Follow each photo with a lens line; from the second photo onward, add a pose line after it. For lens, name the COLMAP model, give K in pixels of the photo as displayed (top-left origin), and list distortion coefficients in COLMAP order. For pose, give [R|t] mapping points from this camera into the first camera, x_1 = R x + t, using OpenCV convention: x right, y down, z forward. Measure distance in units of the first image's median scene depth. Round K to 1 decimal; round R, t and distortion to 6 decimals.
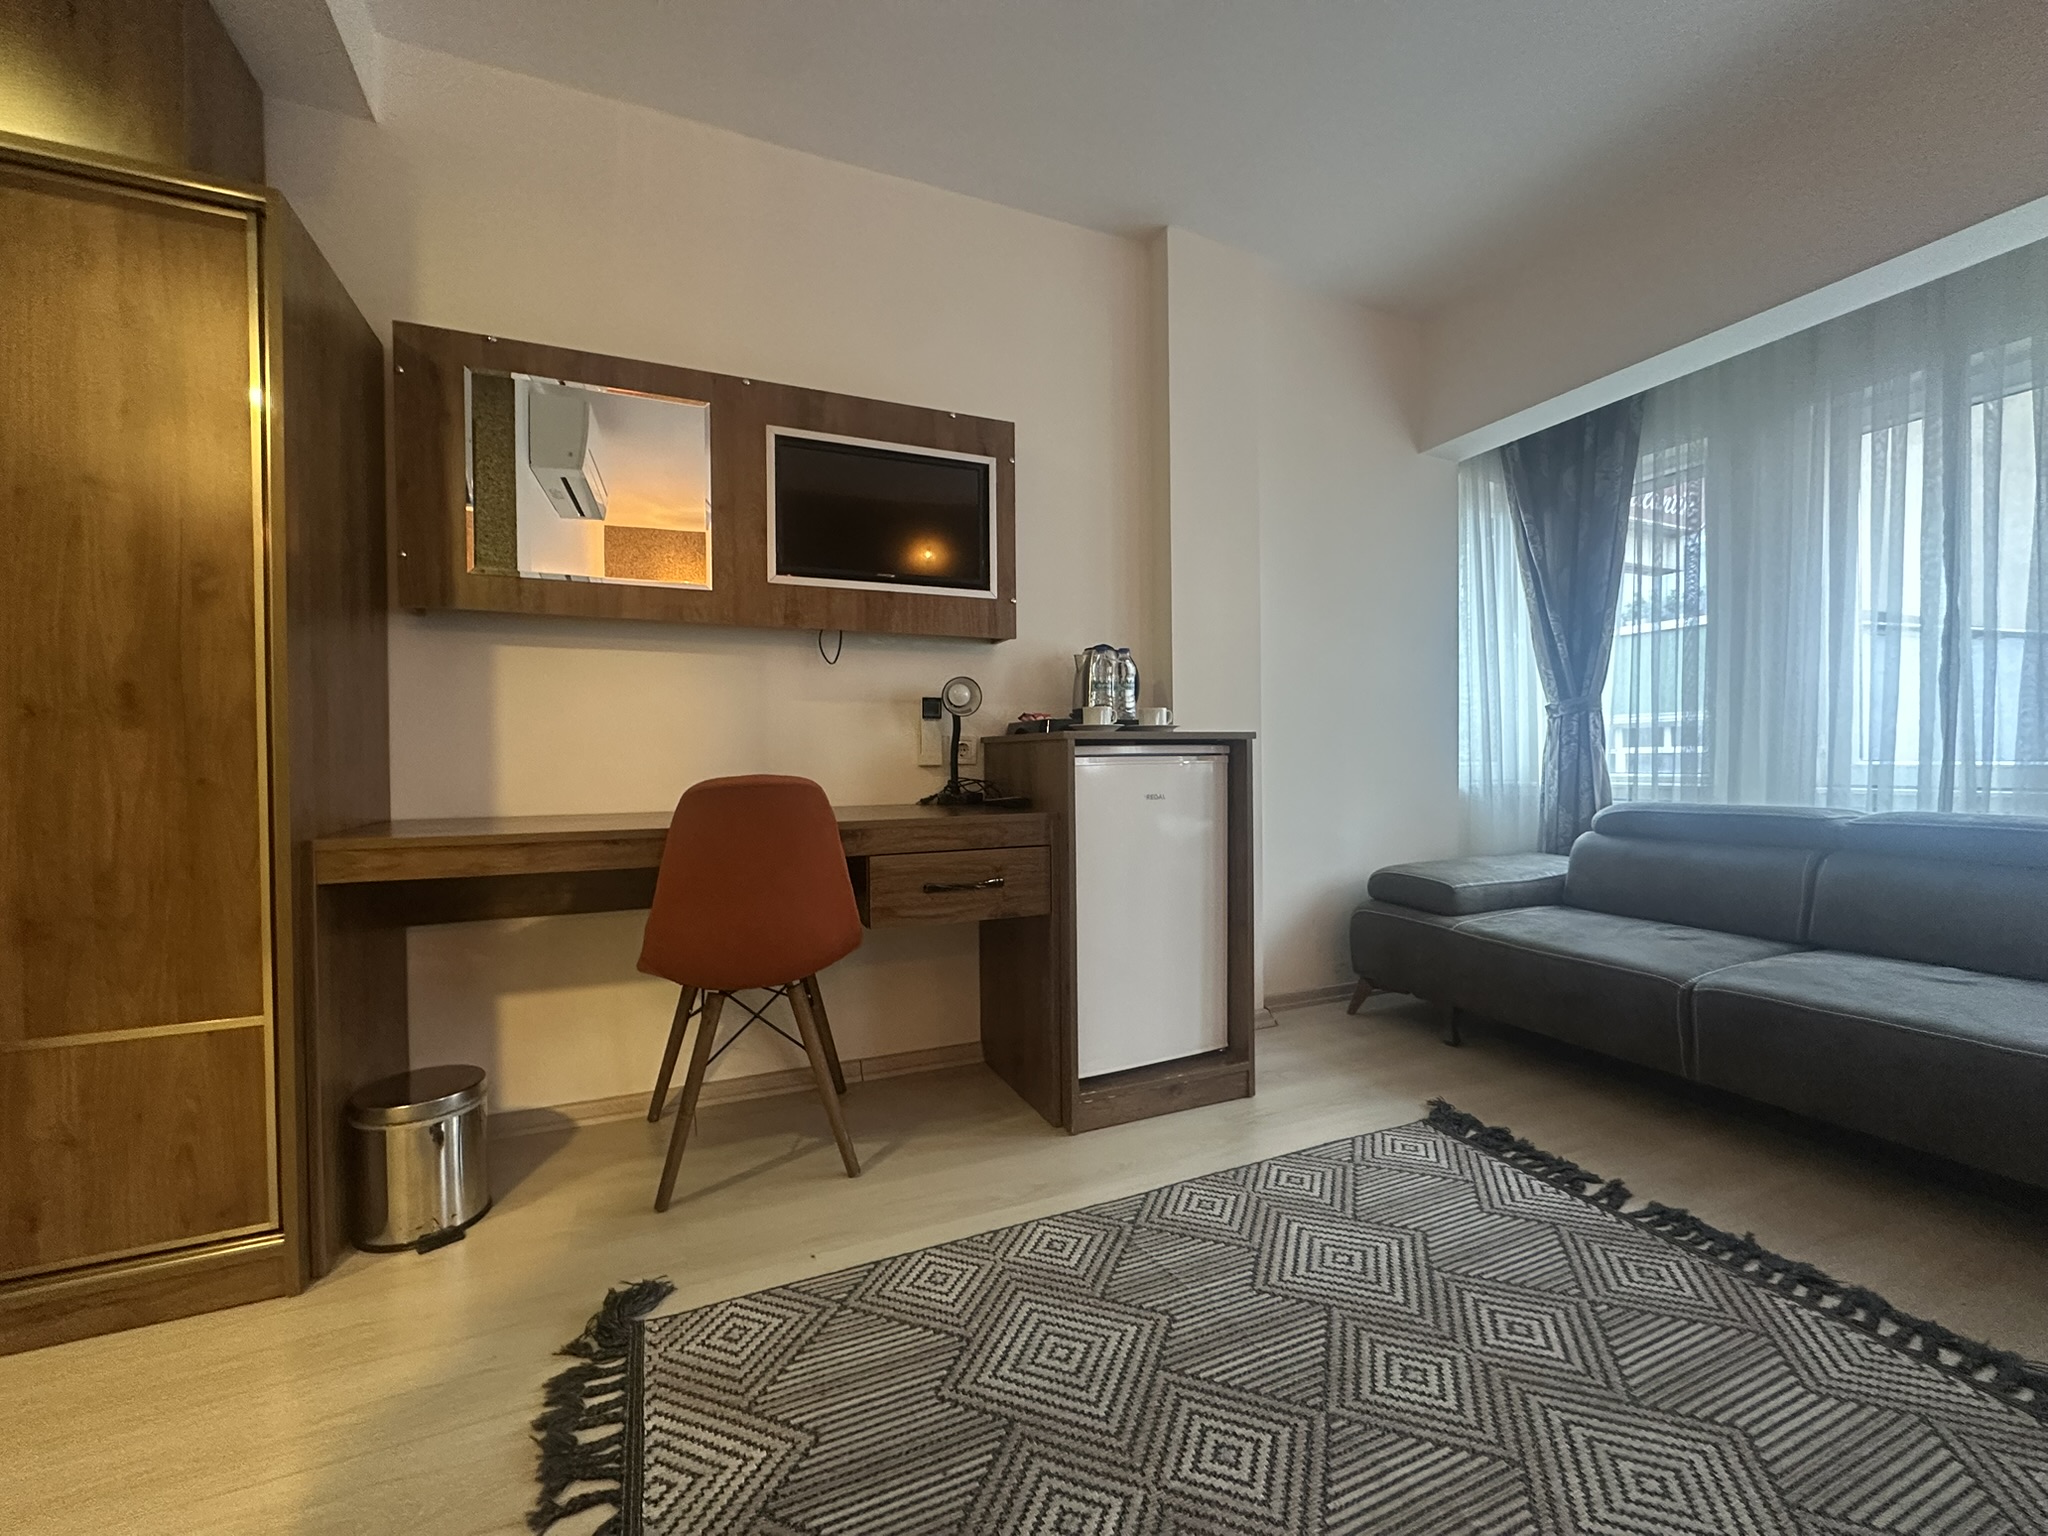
lens RADIAL K [[816.8, 0, 1014.7], [0, 816.8, 749.2], [0, 0, 1]] dist [-0.006455, 0.001669]
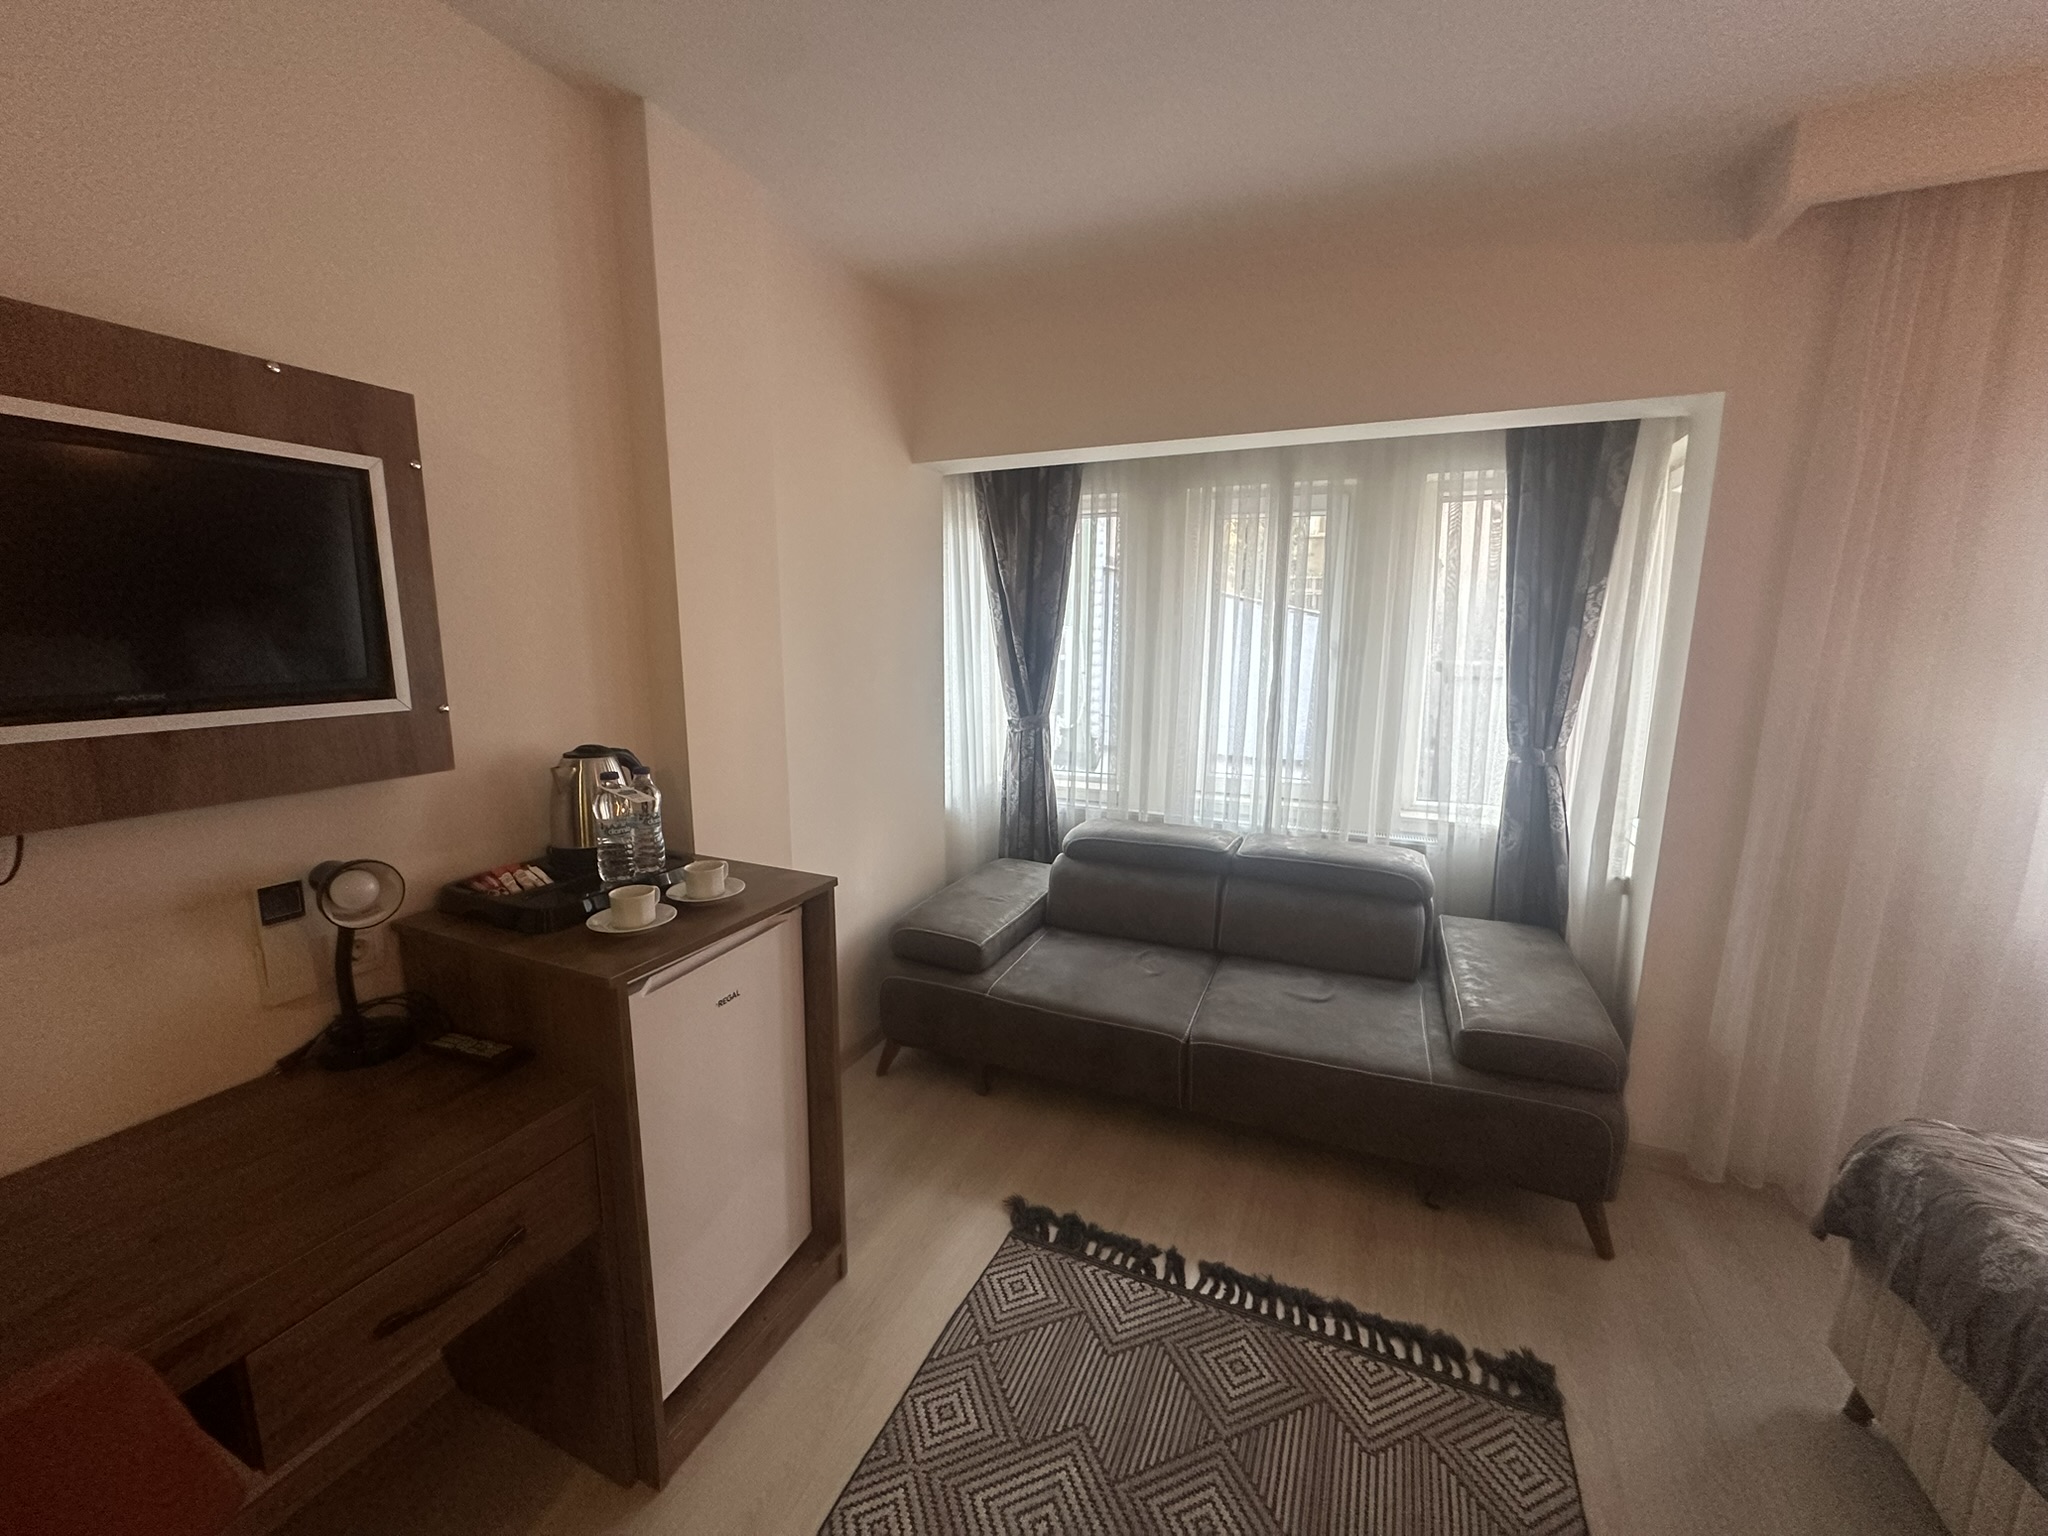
lens RADIAL K [[816.8, 0, 1028.5], [0, 816.8, 759.3], [0, 0, 1]] dist [-0.006455, 0.001669]
pose [[0.731073, -0.099769, 0.674965, -0.096245], [-0.013602, 0.986924, 0.160614, -0.249710], [-0.682164, -0.126601, 0.720156, 0.270003]]
